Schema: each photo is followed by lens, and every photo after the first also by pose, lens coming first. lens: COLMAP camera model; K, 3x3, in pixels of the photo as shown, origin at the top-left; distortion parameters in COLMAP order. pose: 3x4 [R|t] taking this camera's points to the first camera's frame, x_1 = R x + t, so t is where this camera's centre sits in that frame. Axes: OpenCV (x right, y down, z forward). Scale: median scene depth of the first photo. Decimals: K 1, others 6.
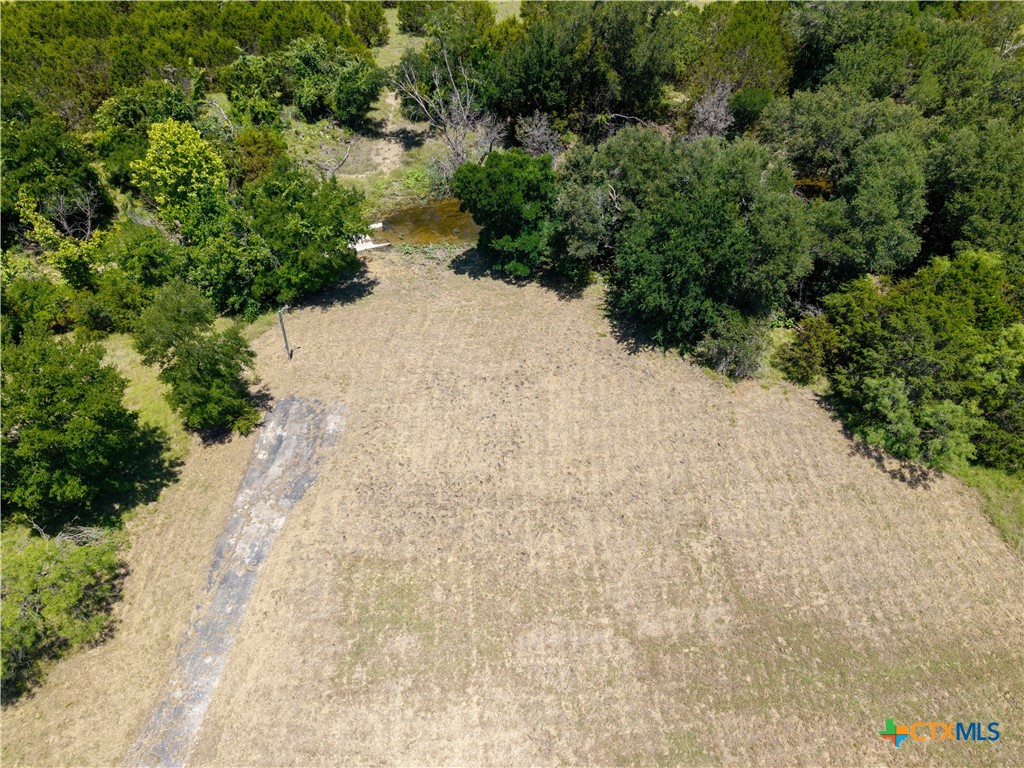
lens RADIAL K [[680.6, 0, 514.2], [0, 680.6, 381.5], [0, 0, 1]] dist [0.046383, -0.033730]
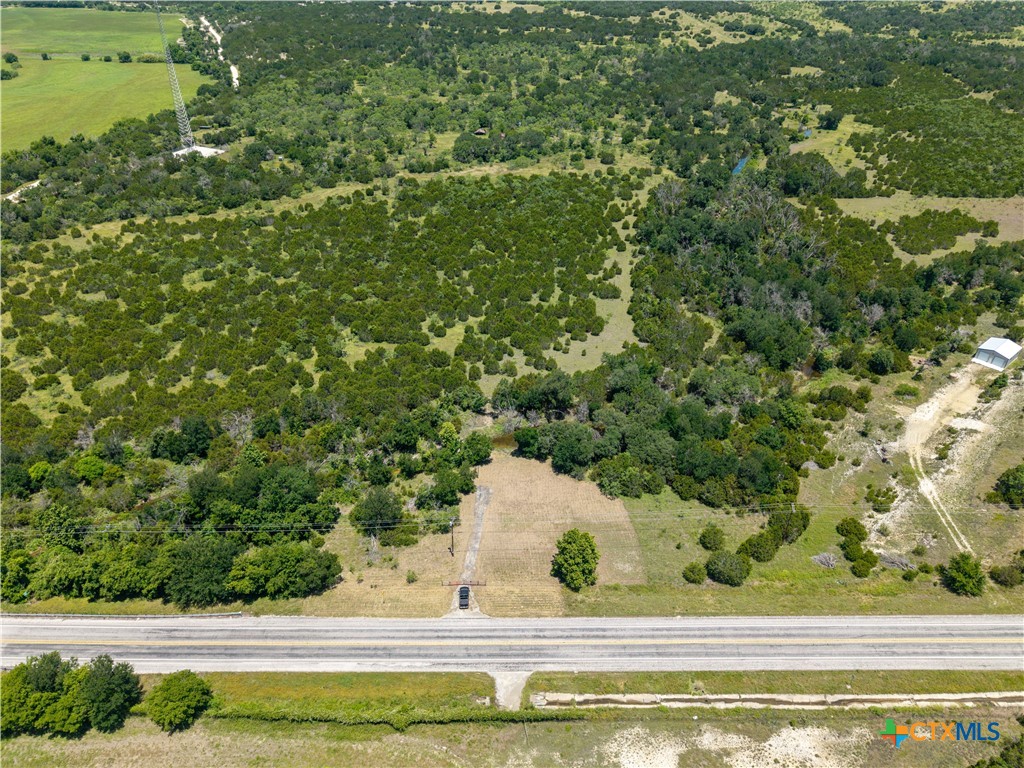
lens RADIAL K [[680.6, 0, 508.7], [0, 680.6, 378.9], [0, 0, 1]] dist [0.046383, -0.033730]
pose [[0.999885, -0.014164, 0.005464, -0.123177], [0.015072, 0.969330, -0.245299, 0.351004], [-0.001822, 0.245353, 0.969432, -2.777779]]
